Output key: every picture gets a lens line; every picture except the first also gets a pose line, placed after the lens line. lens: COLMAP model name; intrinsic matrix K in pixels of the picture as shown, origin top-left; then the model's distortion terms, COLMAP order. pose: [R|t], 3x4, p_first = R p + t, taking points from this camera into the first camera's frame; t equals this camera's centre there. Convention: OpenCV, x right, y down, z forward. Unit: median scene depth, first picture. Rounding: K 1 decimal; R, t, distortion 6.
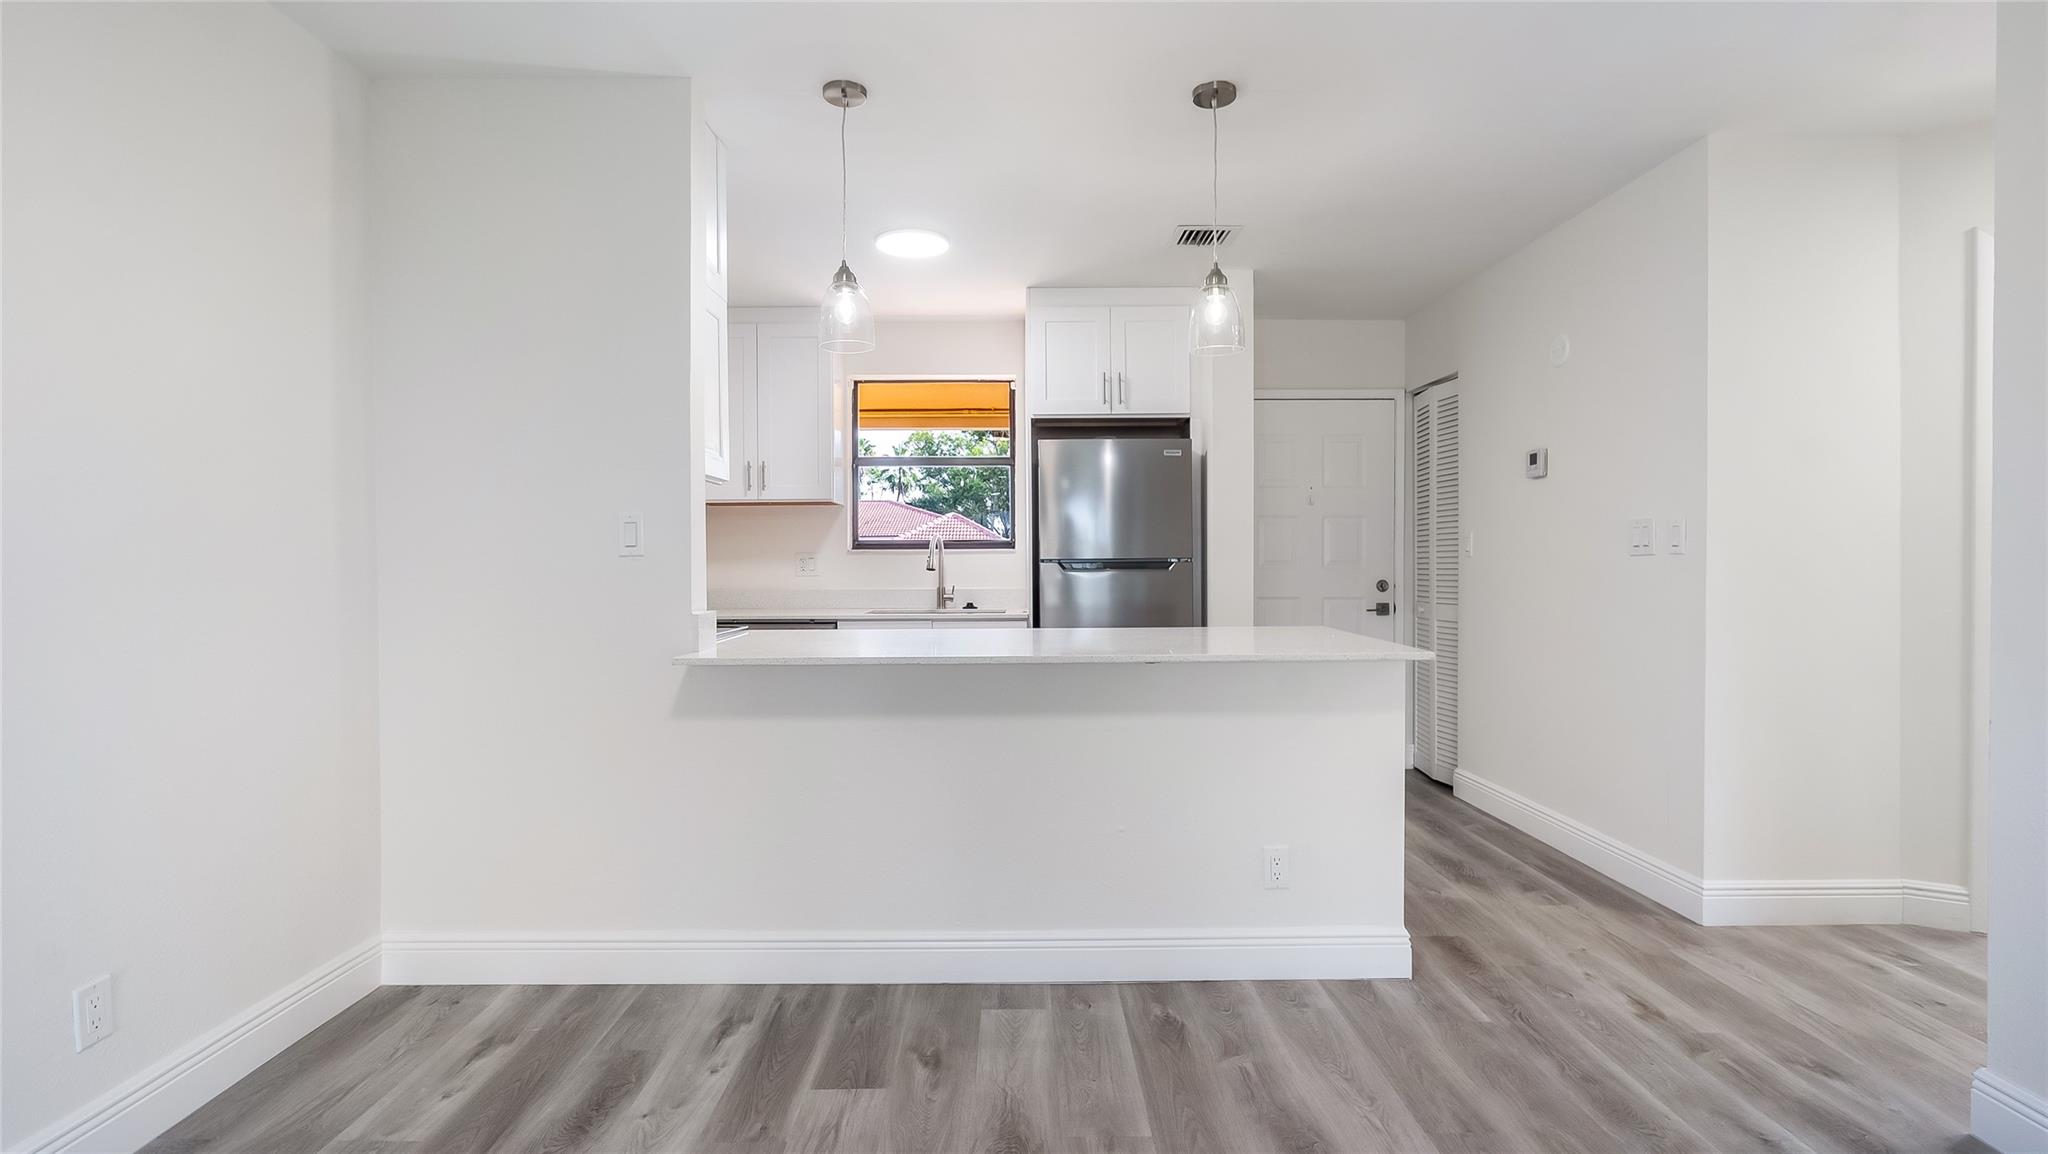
lens RADIAL K [[950.9, 0, 1021.0], [0, 950.9, 580.1], [0, 0, 1]] dist [0.001201, 0.000241]
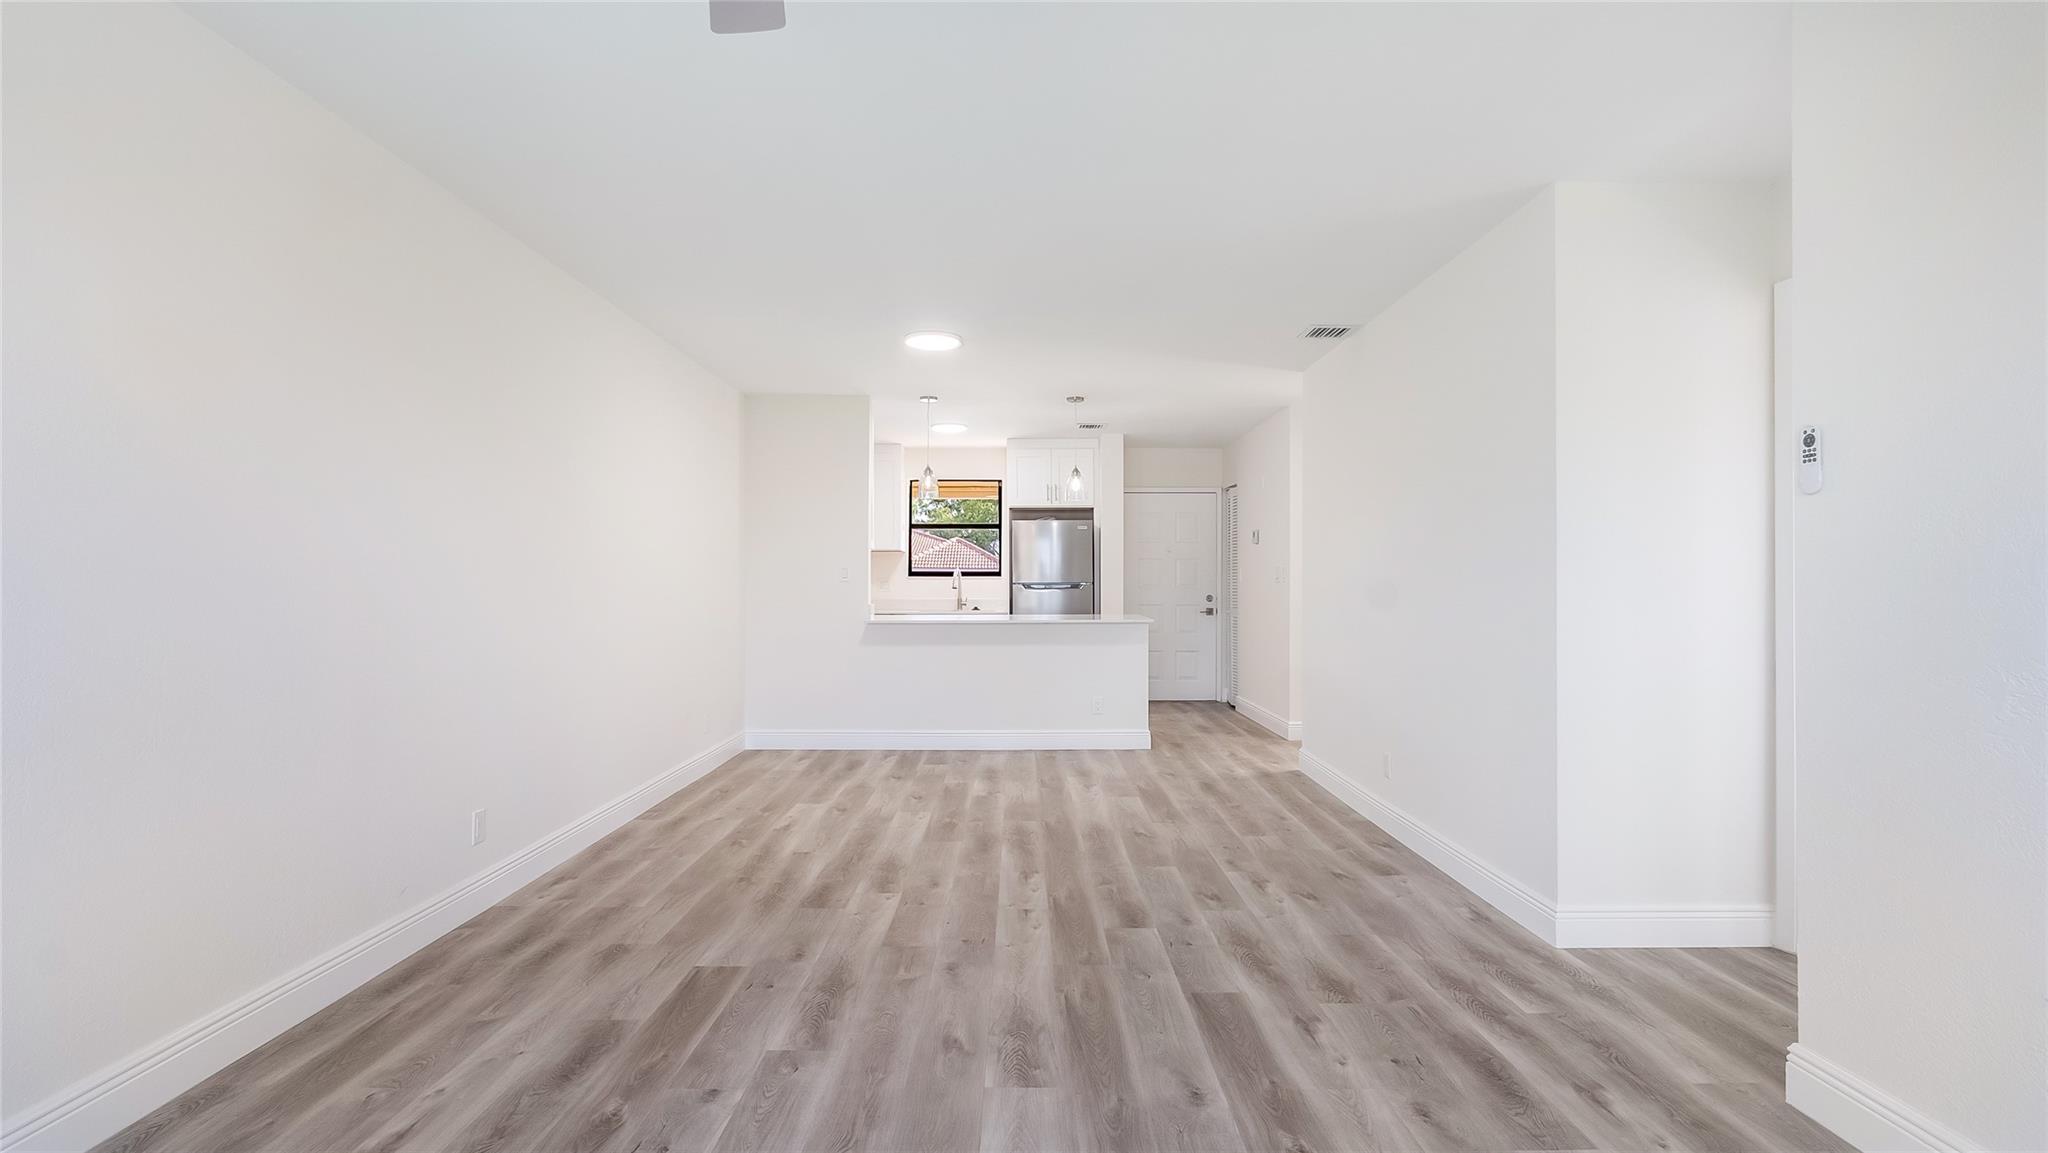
lens RADIAL K [[950.7, 0, 1018.3], [0, 950.7, 577.0], [0, 0, 1]] dist [-0.003353, -0.000766]
pose [[0.999958, 0.004723, -0.007913, 0.044746], [-0.004910, 0.999704, -0.023814, 0.011750], [0.007798, 0.023852, 0.999685, -0.917047]]
